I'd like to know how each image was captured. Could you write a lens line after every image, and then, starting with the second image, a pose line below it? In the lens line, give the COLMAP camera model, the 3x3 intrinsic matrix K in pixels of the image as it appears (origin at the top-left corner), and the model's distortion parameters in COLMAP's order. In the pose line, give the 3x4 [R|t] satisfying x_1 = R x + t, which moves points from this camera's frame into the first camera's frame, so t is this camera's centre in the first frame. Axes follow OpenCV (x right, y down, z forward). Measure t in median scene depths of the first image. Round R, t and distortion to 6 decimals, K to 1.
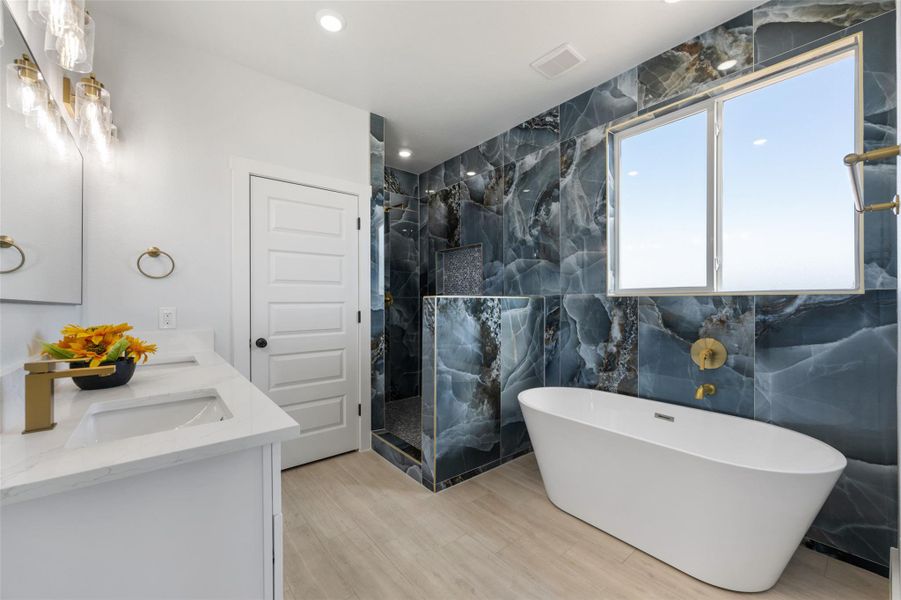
lens RADIAL K [[358.3, 0, 448.5], [0, 358.3, 299.8], [0, 0, 1]] dist [-0.001205, 0.000001]
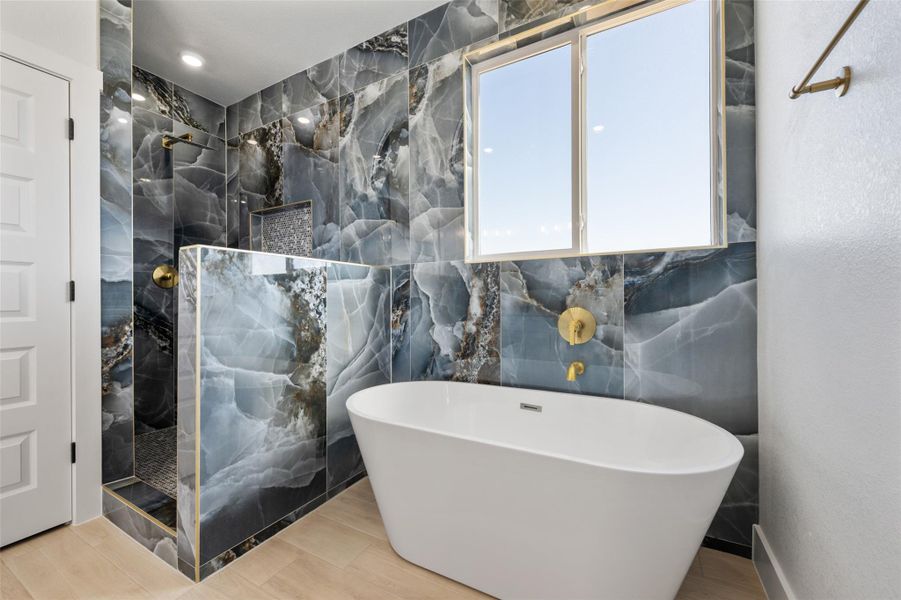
lens RADIAL K [[358.3, 0, 448.5], [0, 358.3, 299.8], [0, 0, 1]] dist [-0.001205, 0.000001]
pose [[0.929153, -0.004271, 0.369672, 0.111817], [0.004582, 0.999990, 0.000038, 0.071473], [-0.369668, 0.001659, 0.929162, 0.269405]]
